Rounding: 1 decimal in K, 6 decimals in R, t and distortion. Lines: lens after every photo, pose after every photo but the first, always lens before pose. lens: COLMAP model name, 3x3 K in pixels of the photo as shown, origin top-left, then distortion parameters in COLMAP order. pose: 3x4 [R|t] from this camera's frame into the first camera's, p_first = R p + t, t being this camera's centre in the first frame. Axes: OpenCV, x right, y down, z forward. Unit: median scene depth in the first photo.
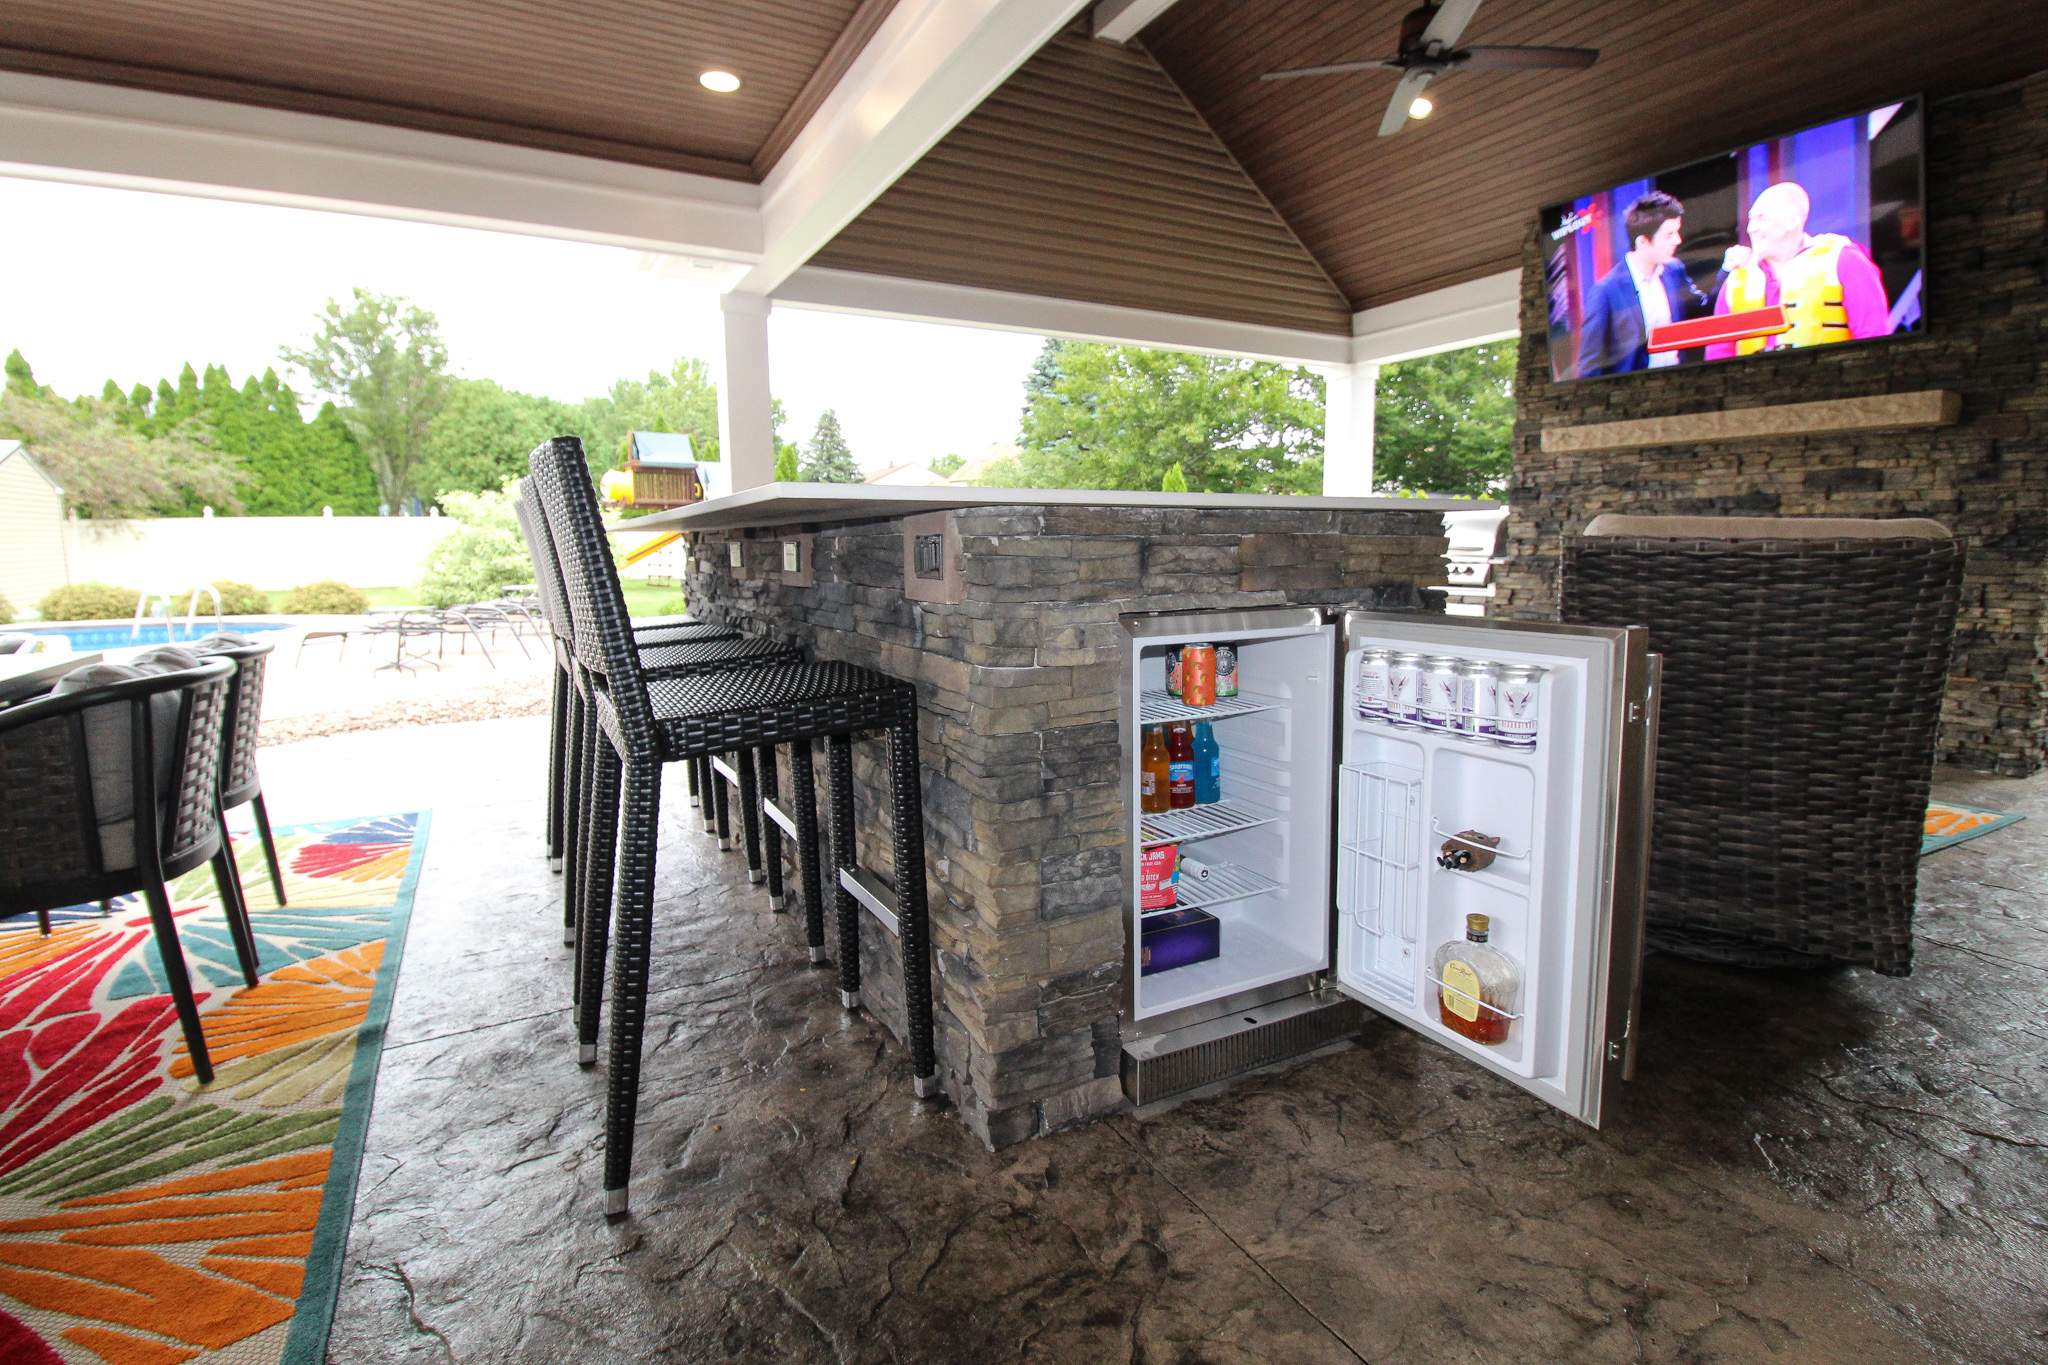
lens RADIAL K [[968.4, 0, 1033.4], [0, 968.4, 653.1], [0, 0, 1]] dist [0.000016, -0.014234]
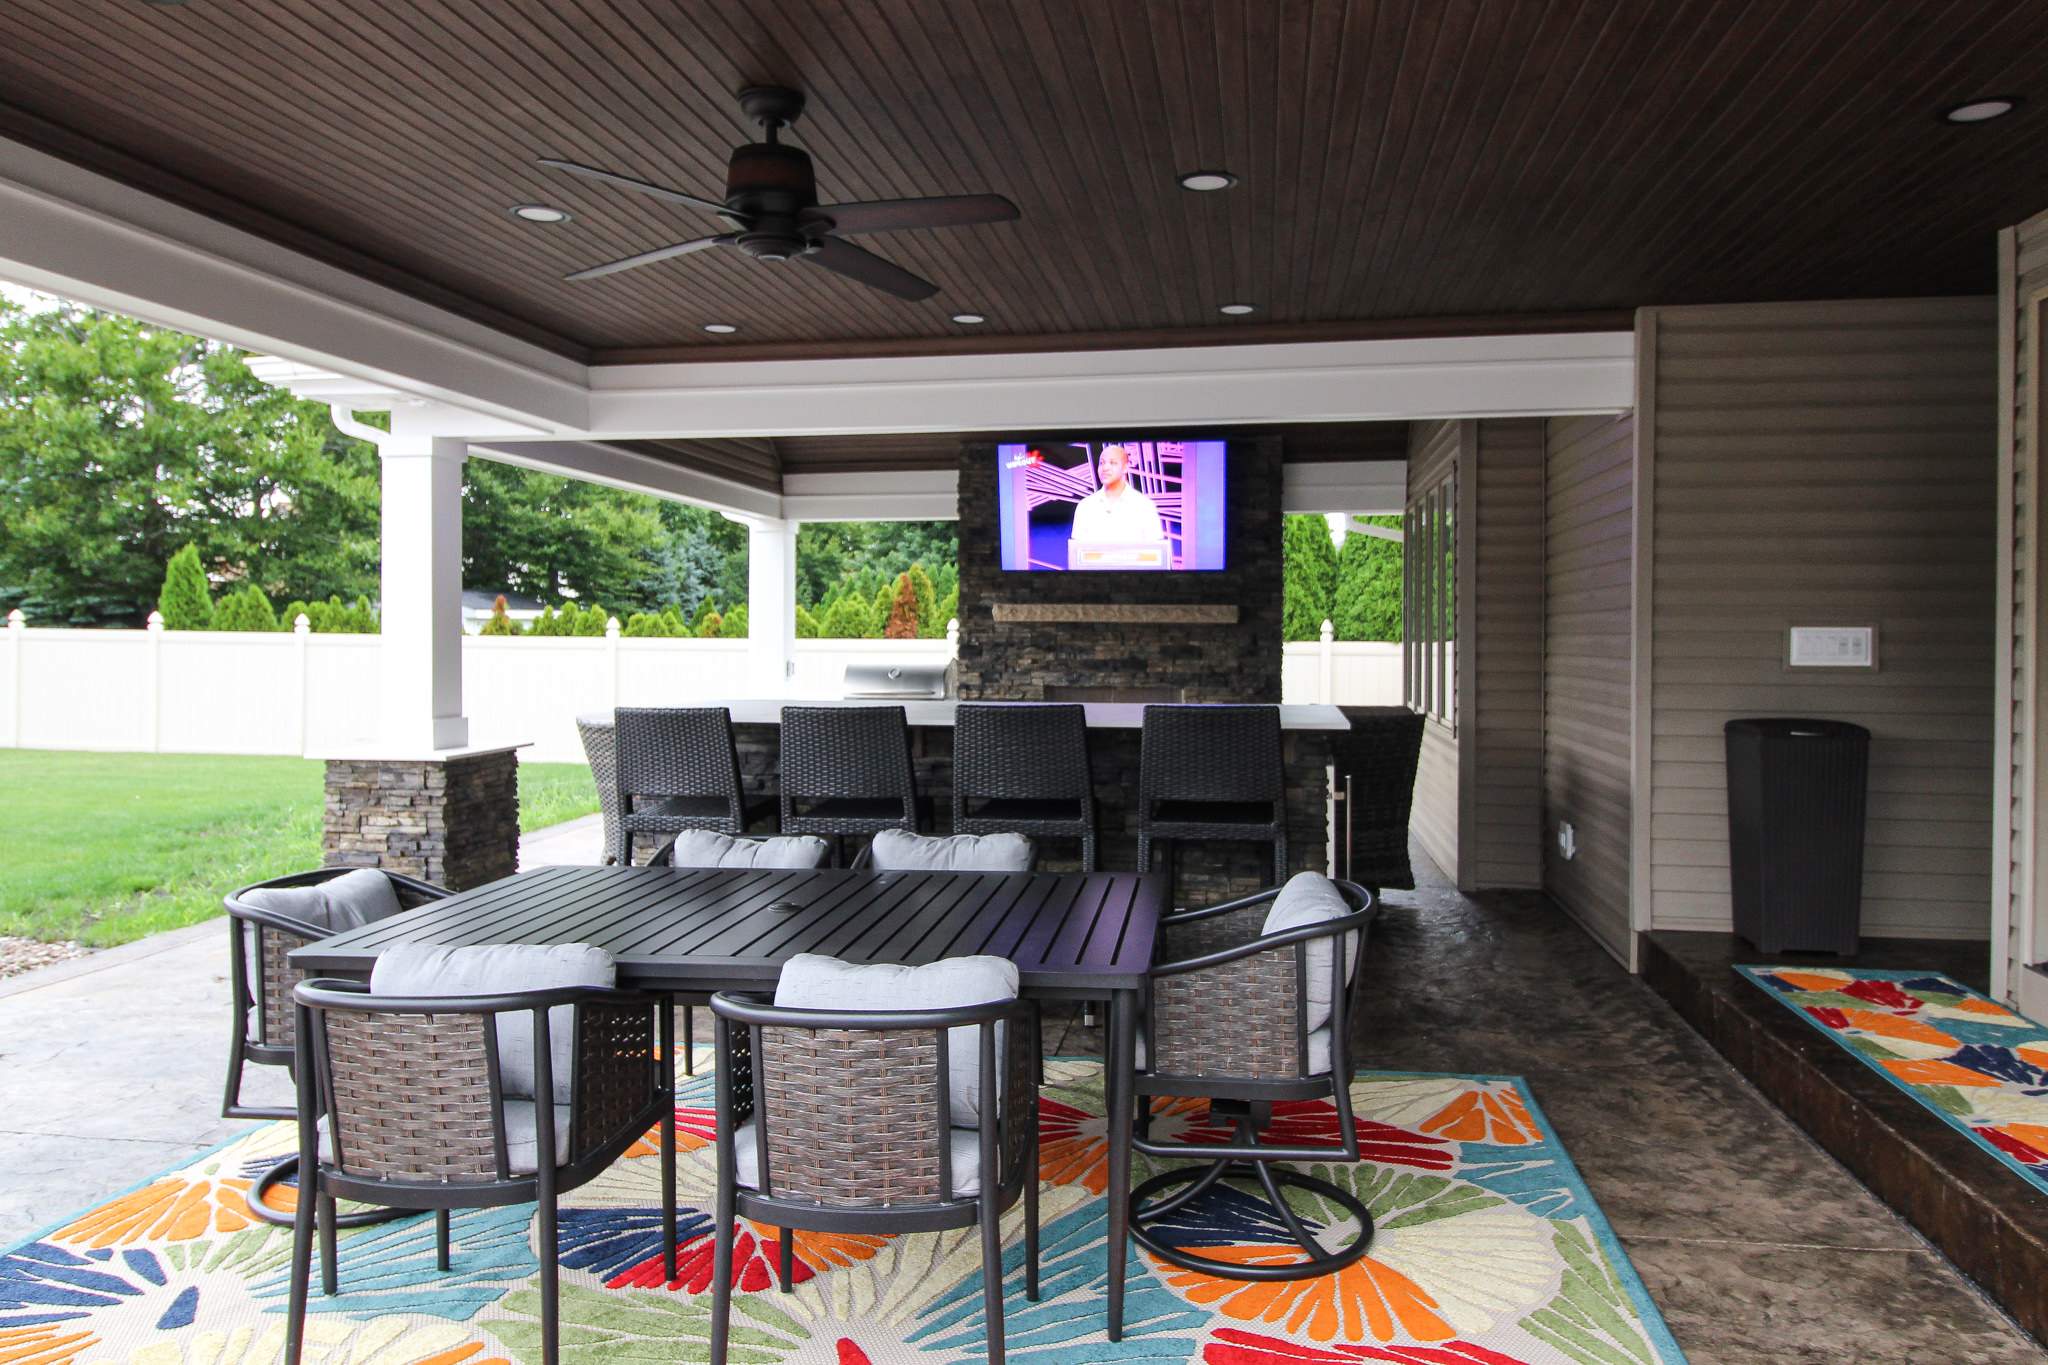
lens RADIAL K [[1335.2, 0, 1039.7], [0, 1335.2, 645.2], [0, 0, 1]] dist [0.003855, -0.005565]
pose [[0.624404, 0.003494, 0.781093, -0.939456], [0.080996, 0.994310, -0.069196, -0.050688], [-0.776890, 0.106471, 0.620568, -0.180423]]
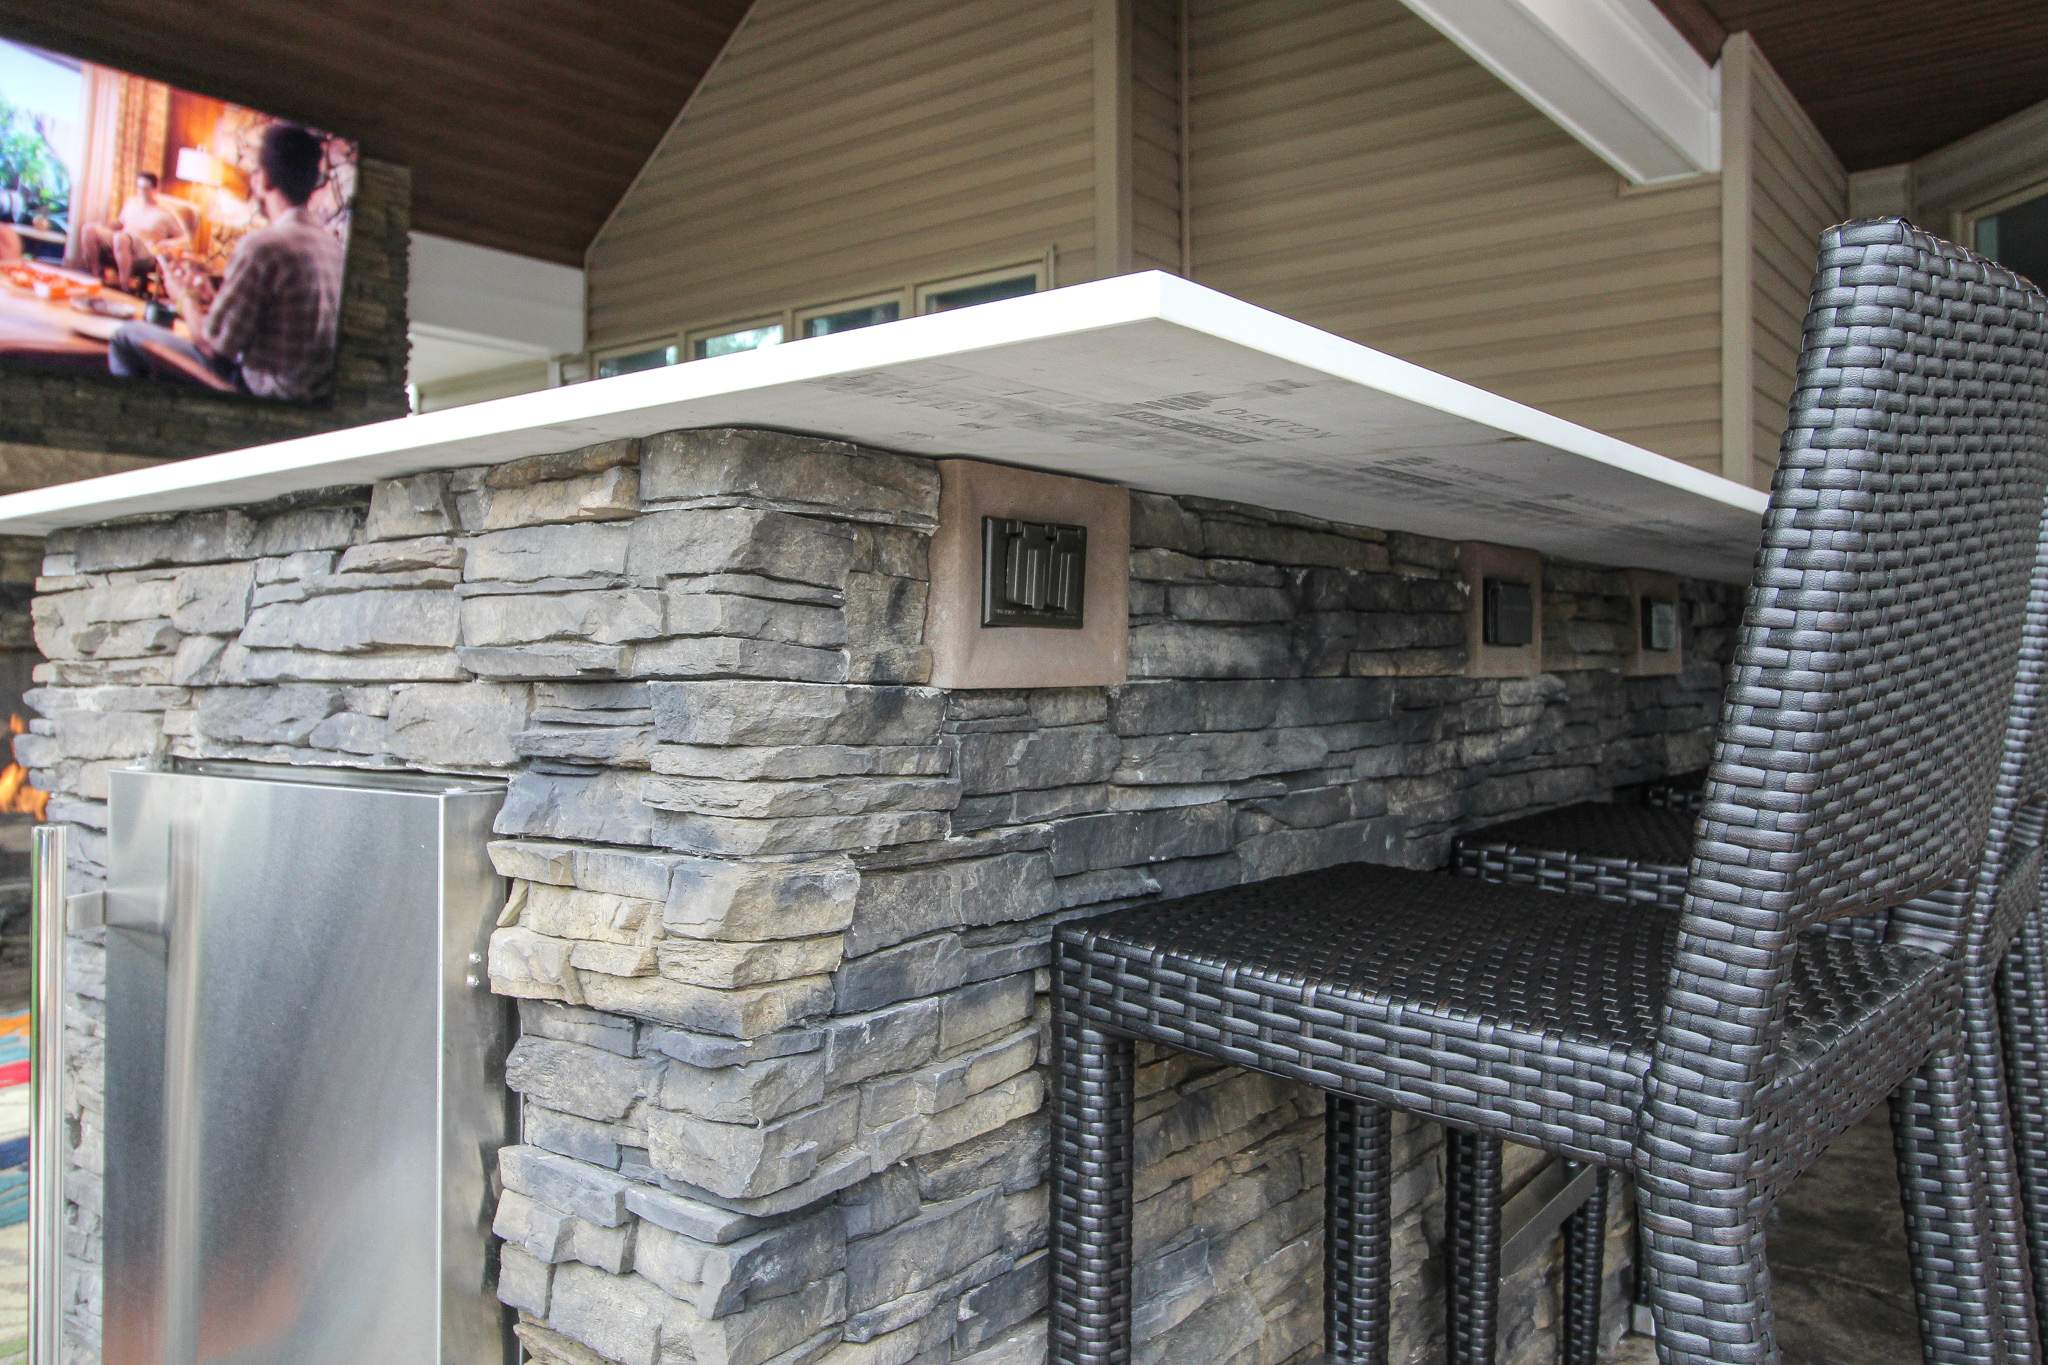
lens RADIAL K [[1541.9, 0, 1024.3], [0, 1541.9, 658.6], [0, 0, 1]] dist [0.003721, -0.000524]
pose [[-0.400091, 0.017163, 0.916315, -0.454867], [0.112002, 0.993246, 0.030300, -0.072094], [-0.909606, 0.114752, -0.399311, 0.820737]]
